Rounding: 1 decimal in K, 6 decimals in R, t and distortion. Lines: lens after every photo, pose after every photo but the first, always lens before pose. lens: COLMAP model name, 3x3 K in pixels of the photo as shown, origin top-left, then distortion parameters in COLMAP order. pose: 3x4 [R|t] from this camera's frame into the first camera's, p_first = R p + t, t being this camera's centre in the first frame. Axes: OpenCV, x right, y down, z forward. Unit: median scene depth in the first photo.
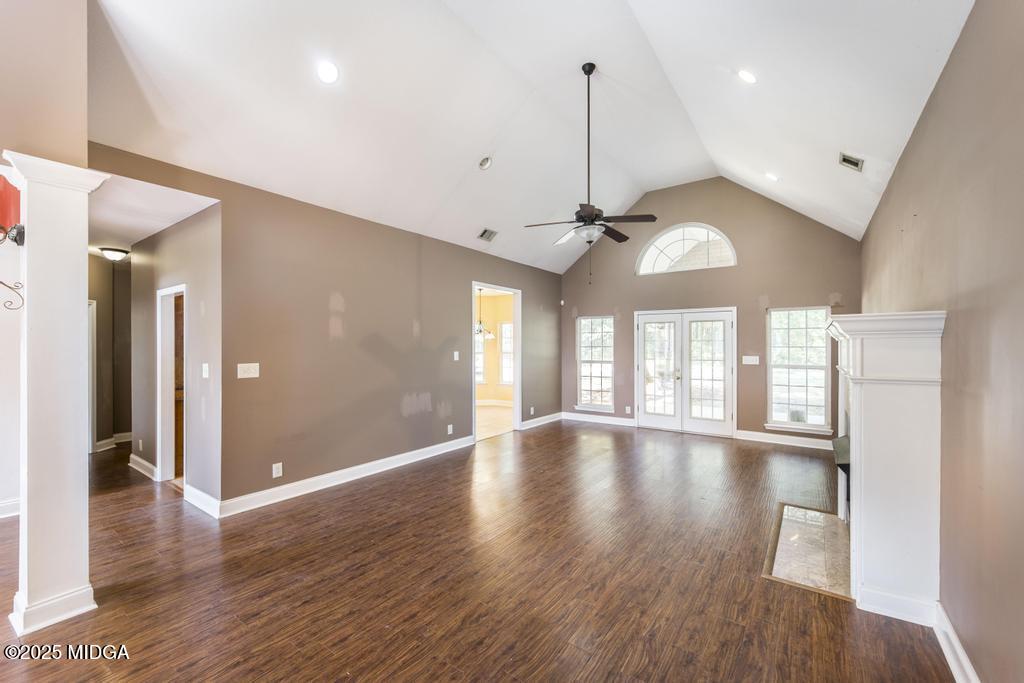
lens RADIAL K [[417.9, 0, 518.6], [0, 417.9, 337.7], [0, 0, 1]] dist [0.002290, 0.000363]
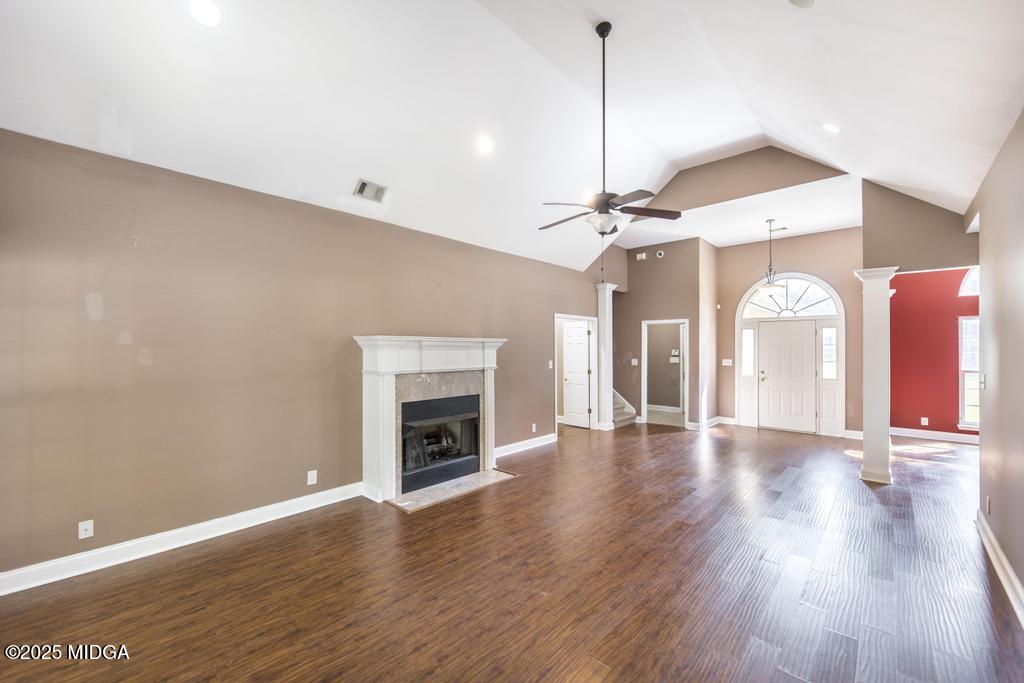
lens RADIAL K [[417.9, 0, 513.1], [0, 417.9, 344.5], [0, 0, 1]] dist [0.002290, 0.000363]
pose [[0.992186, -0.008341, -0.124487, 0.233266], [0.008019, 0.999963, -0.003088, 0.007135], [0.124508, 0.002066, 0.992216, 0.350993]]
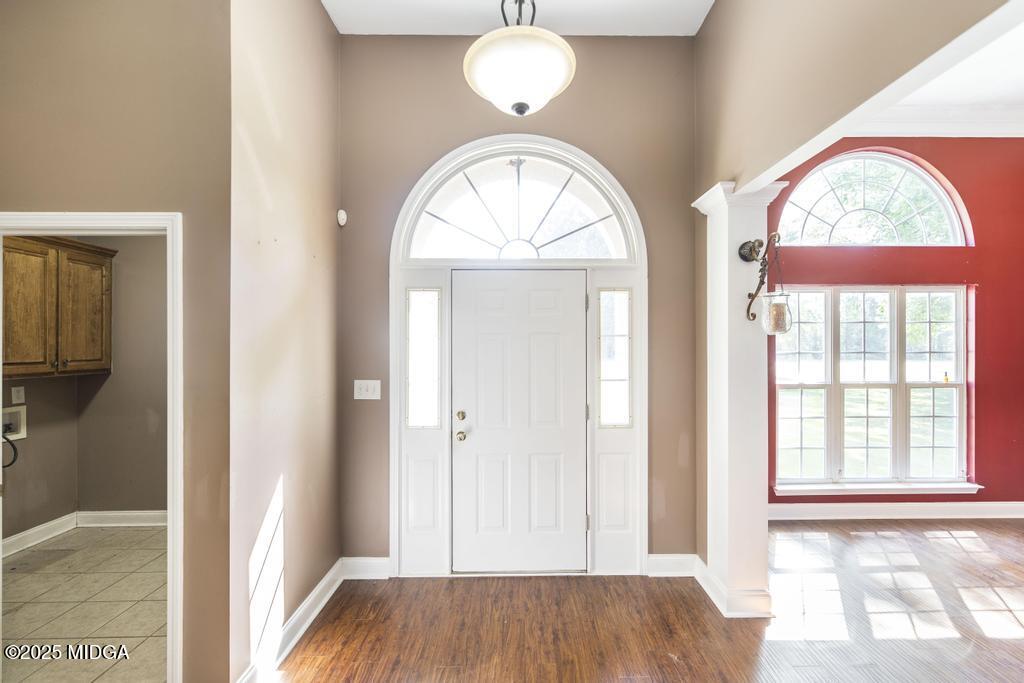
lens RADIAL K [[417.9, 0, 516.9], [0, 417.9, 341.3], [0, 0, 1]] dist [0.002290, 0.000363]
pose [[0.820375, -0.005920, 0.571796, 0.801819], [0.011183, 0.999921, -0.005692, 0.023819], [-0.571717, 0.011065, 0.820376, 1.752402]]
